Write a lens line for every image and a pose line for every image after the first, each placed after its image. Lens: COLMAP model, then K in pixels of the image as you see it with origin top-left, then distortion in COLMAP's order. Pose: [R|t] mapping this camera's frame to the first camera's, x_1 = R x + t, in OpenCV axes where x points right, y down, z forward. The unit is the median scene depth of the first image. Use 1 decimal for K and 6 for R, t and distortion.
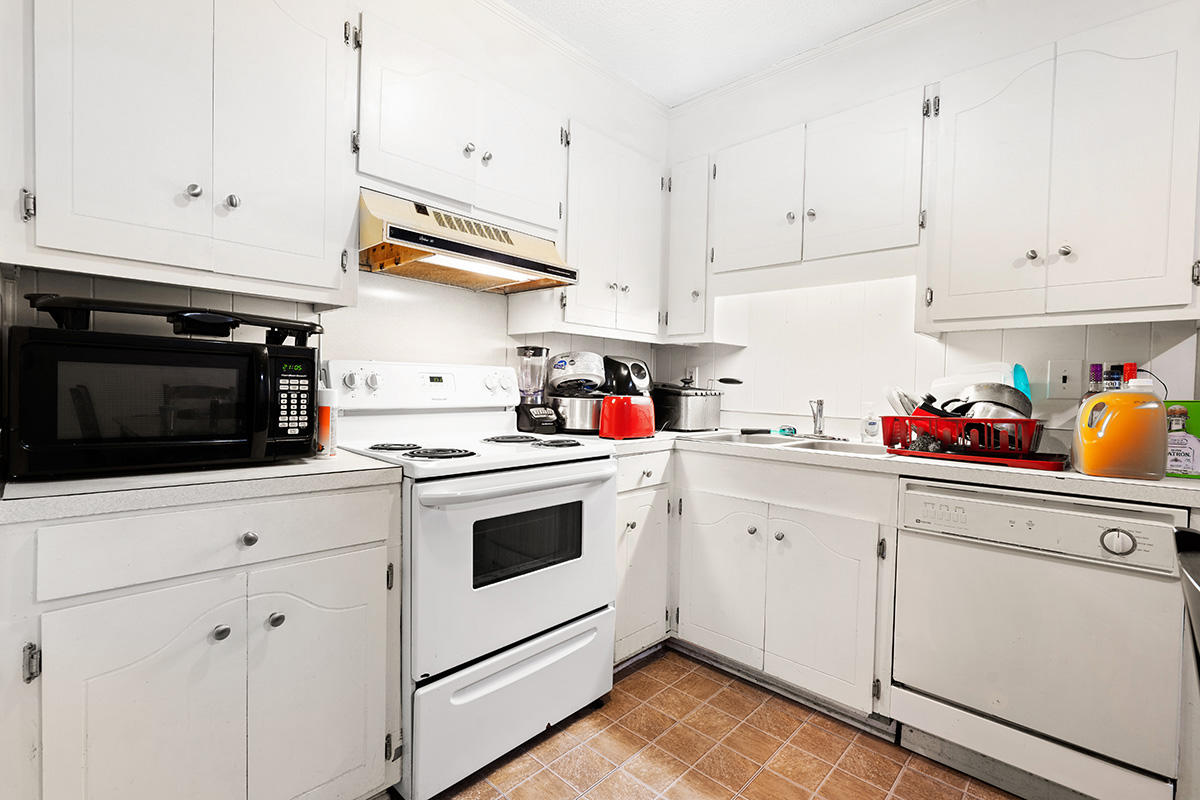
lens RADIAL K [[540.3, 0, 599.0], [0, 540.3, 401.5], [0, 0, 1]] dist [-0.000979, 0.000476]
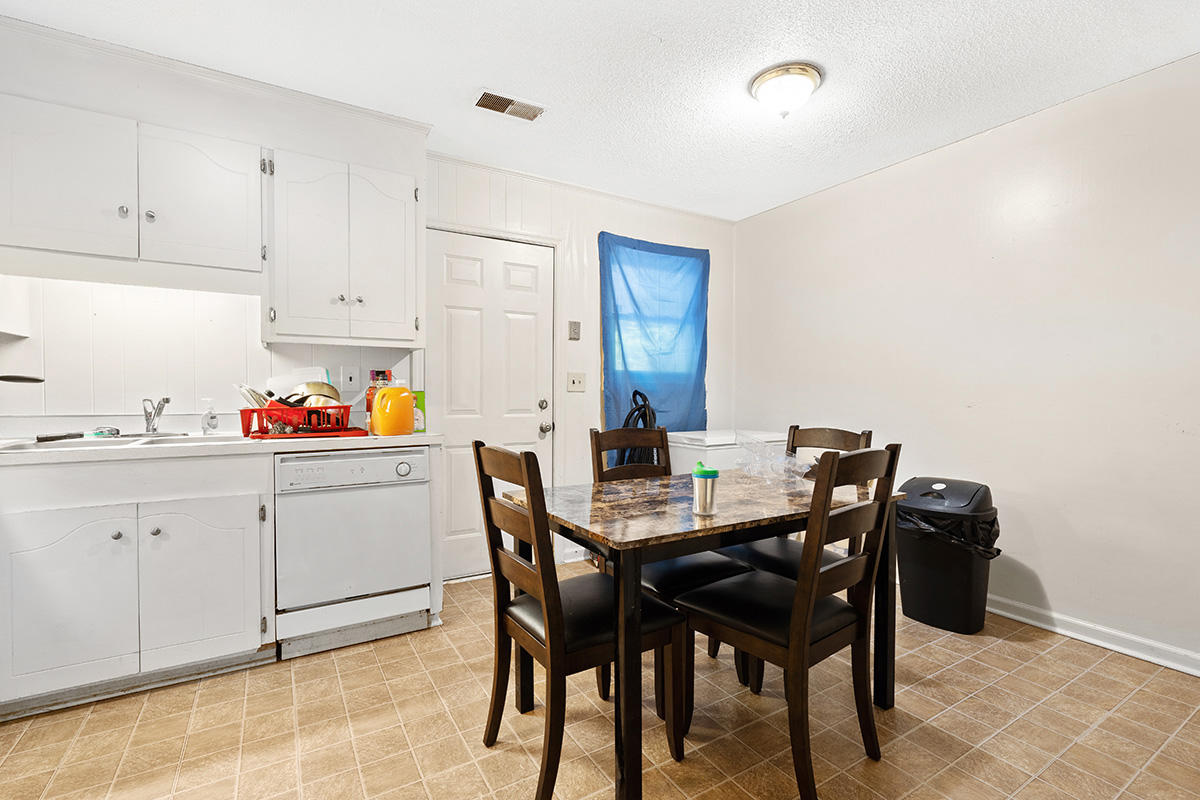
lens RADIAL K [[541.5, 0, 597.6], [0, 541.5, 391.7], [0, 0, 1]] dist [-0.001685, -0.000131]
pose [[0.270918, -0.022872, 0.962331, -0.444685], [0.028856, 0.999461, 0.015631, -0.008369], [-0.962170, 0.023534, 0.271432, -0.097613]]
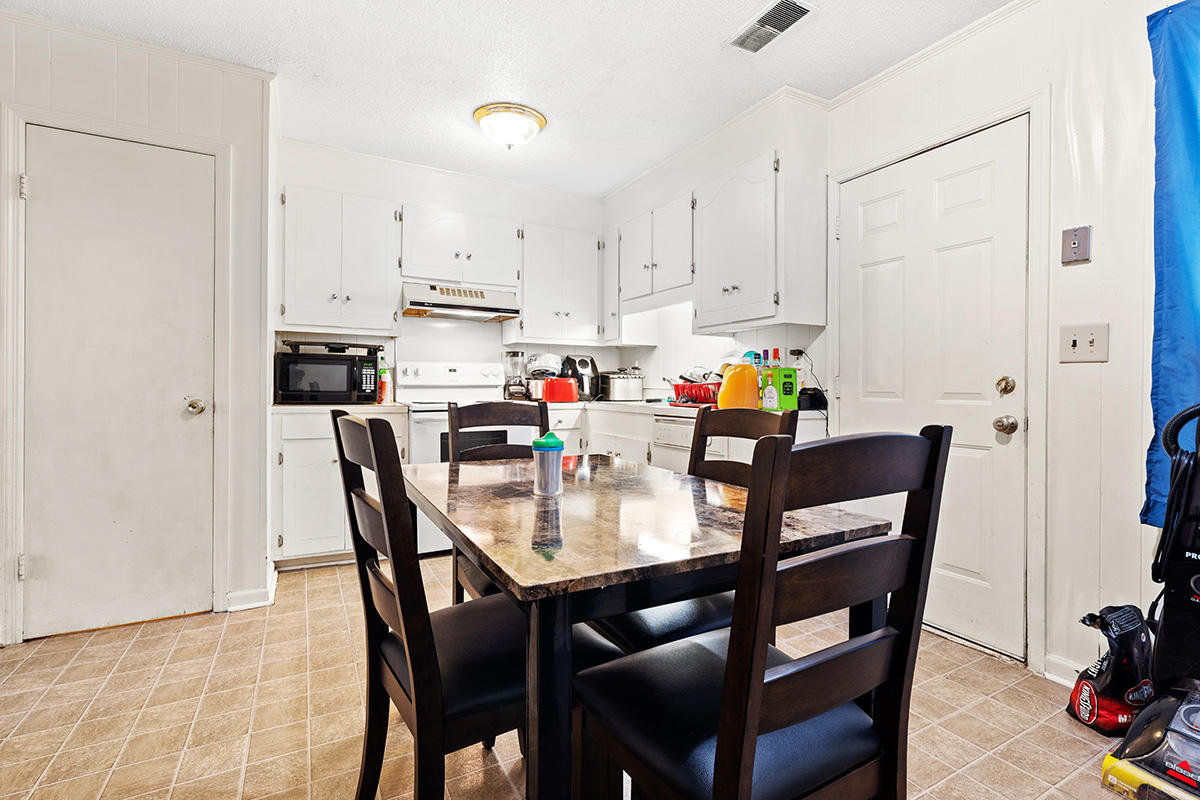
lens RADIAL K [[541.5, 0, 597.6], [0, 541.5, 391.7], [0, 0, 1]] dist [-0.001685, -0.000131]
pose [[0.949626, -0.014486, -0.313051, 0.888869], [0.007321, 0.999684, -0.024051, 0.095008], [0.313301, 0.020548, 0.949432, -0.745908]]
